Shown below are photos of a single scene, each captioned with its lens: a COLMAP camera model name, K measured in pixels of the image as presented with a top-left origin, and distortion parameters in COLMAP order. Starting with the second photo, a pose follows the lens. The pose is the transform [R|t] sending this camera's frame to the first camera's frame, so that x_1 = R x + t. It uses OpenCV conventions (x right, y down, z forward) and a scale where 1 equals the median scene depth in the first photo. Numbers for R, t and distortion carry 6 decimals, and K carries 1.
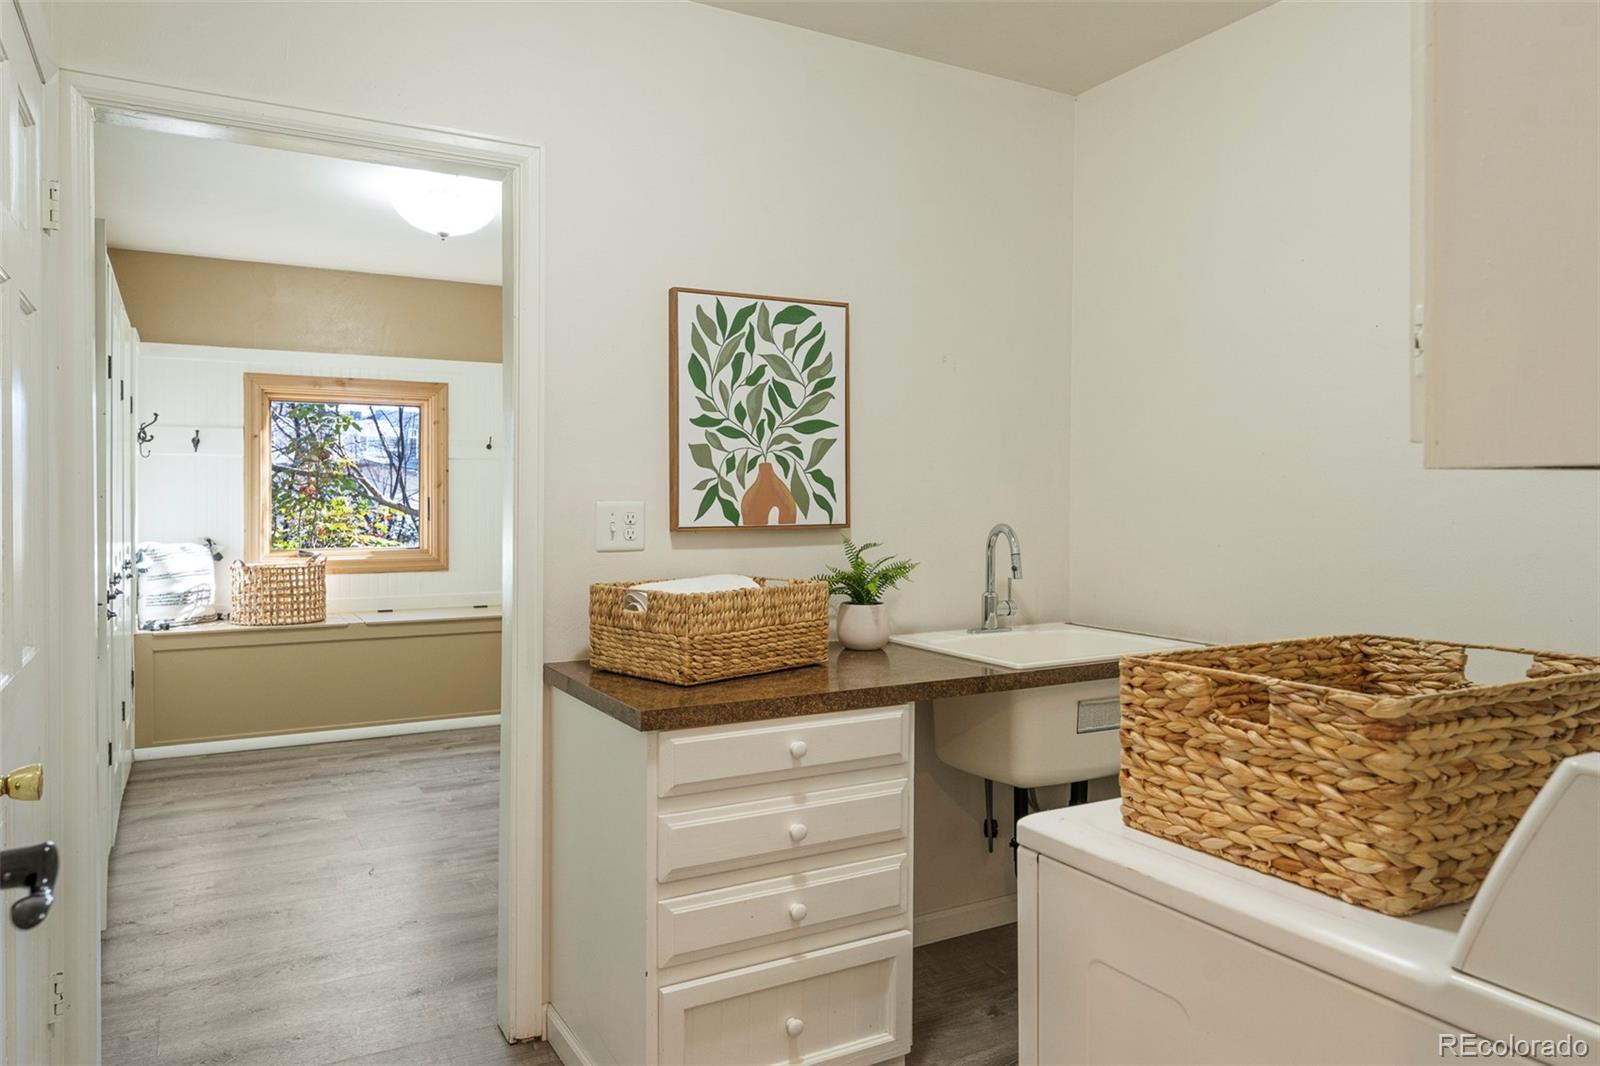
lens RADIAL K [[1085.7, 0, 800.0], [0, 1085.7, 533.0], [0, 0, 1]] dist [0.000277, 0.000050]
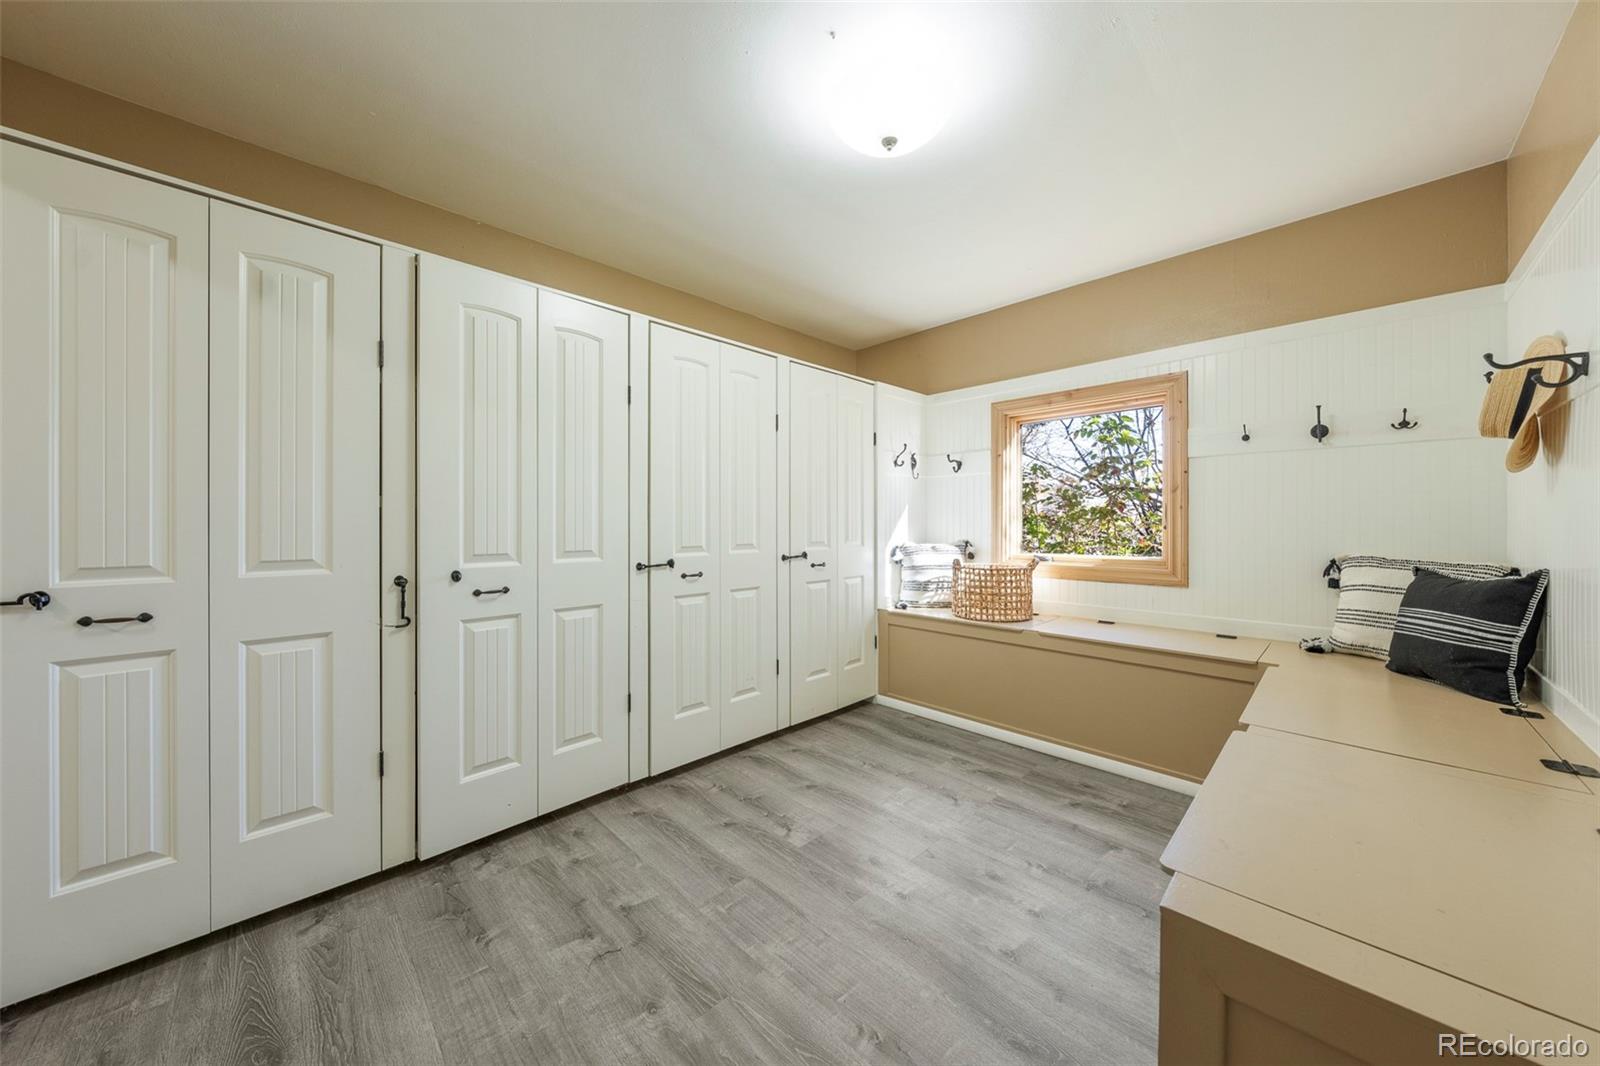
lens RADIAL K [[551.4, 0, 803.2], [0, 551.4, 524.1], [0, 0, 1]] dist [-0.000327, -0.000016]
pose [[0.270129, -0.003429, -0.962818, 0.018314], [-0.034605, 0.999313, -0.013268, 0.000691], [0.962202, 0.036903, 0.269825, 0.673123]]
